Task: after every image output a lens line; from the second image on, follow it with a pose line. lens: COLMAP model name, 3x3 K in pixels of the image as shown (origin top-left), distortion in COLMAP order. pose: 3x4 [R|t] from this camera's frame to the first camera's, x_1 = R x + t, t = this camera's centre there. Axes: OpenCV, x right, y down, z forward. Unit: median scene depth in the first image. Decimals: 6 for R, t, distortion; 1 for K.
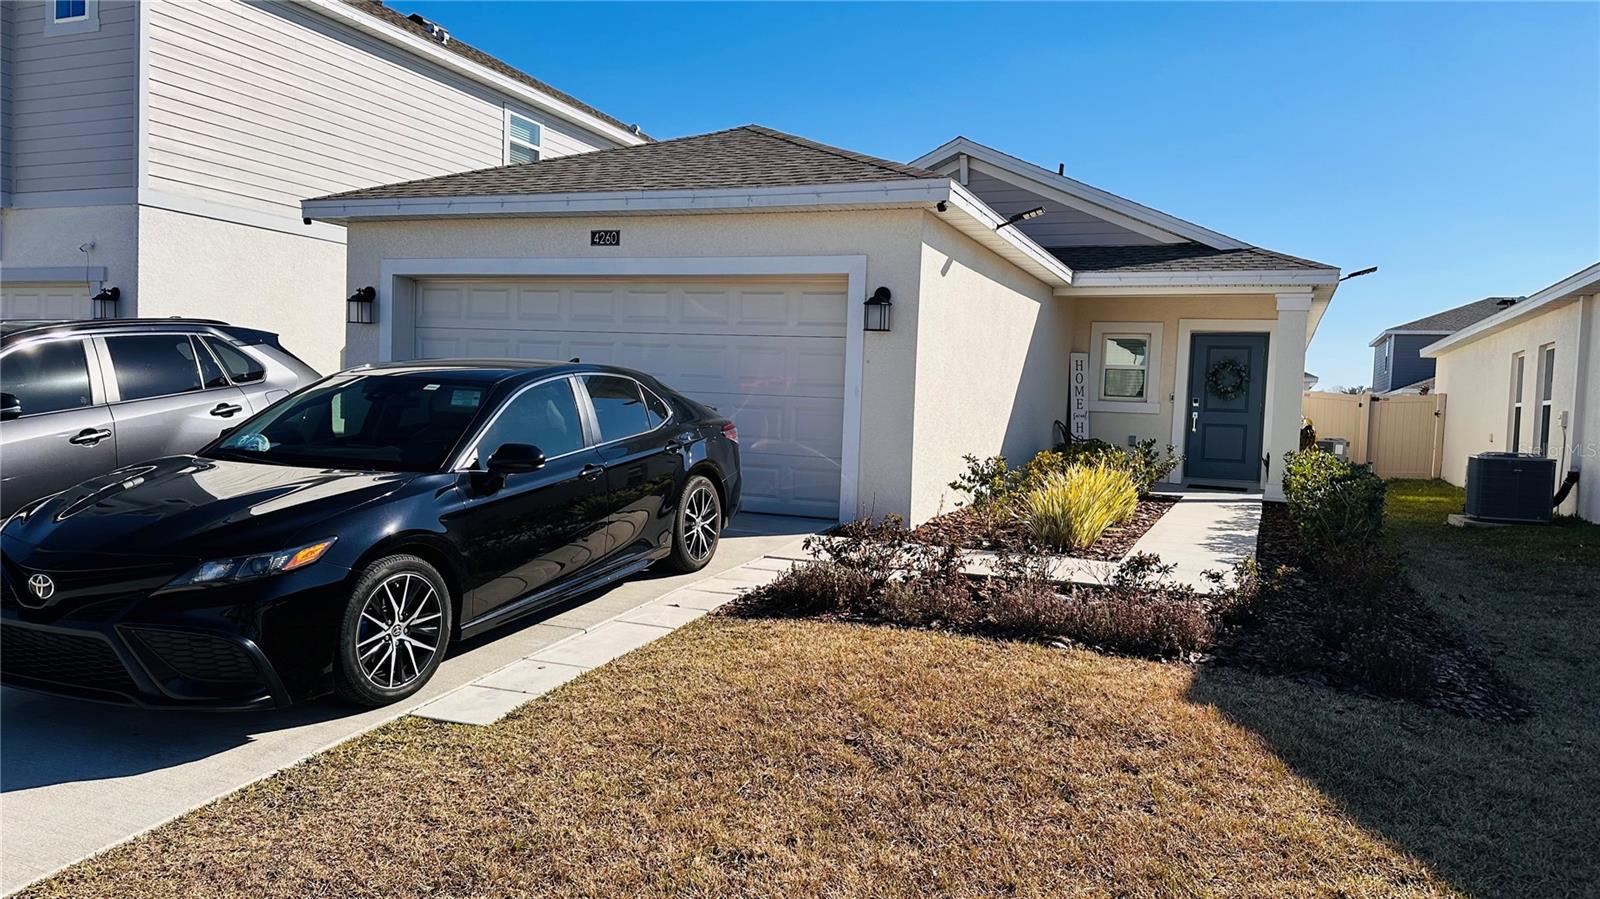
lens RADIAL K [[1115.8, 0, 800.0], [0, 1115.8, 449.5], [0, 0, 1]] dist [0.143737, -0.248223]
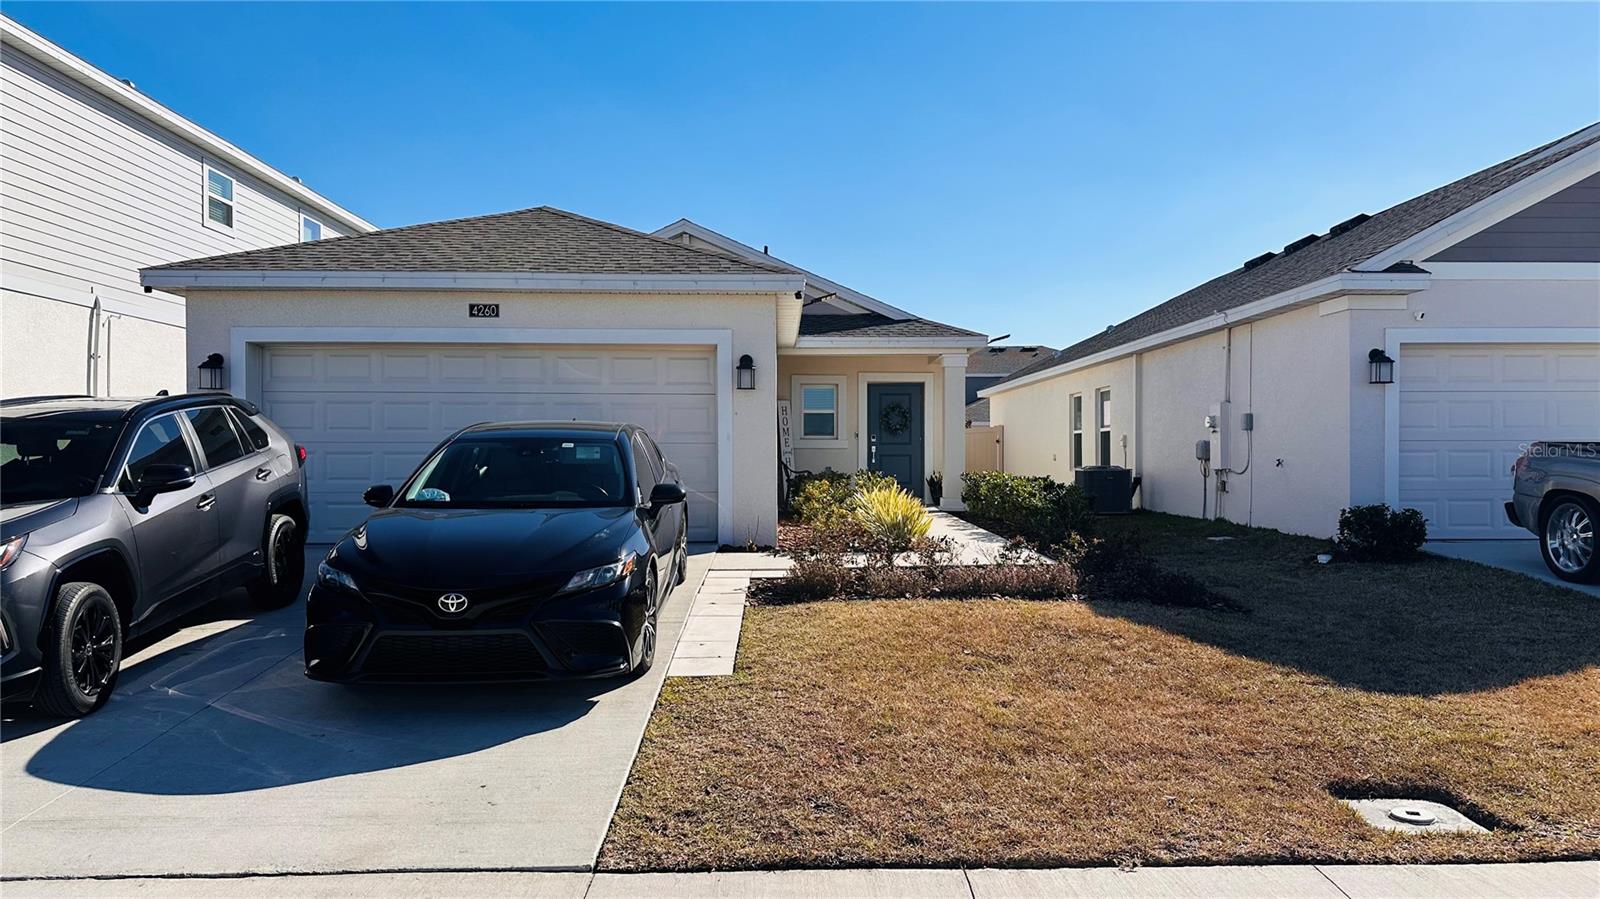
lens RADIAL K [[1143.0, 0, 800.0], [0, 1143.0, 449.5], [0, 0, 1]] dist [0.001889, -0.000602]
pose [[0.910039, -0.038369, 0.412743, -0.327623], [0.053915, 0.998205, -0.026082, -0.000878], [-0.411001, 0.045989, 0.910474, -0.157131]]
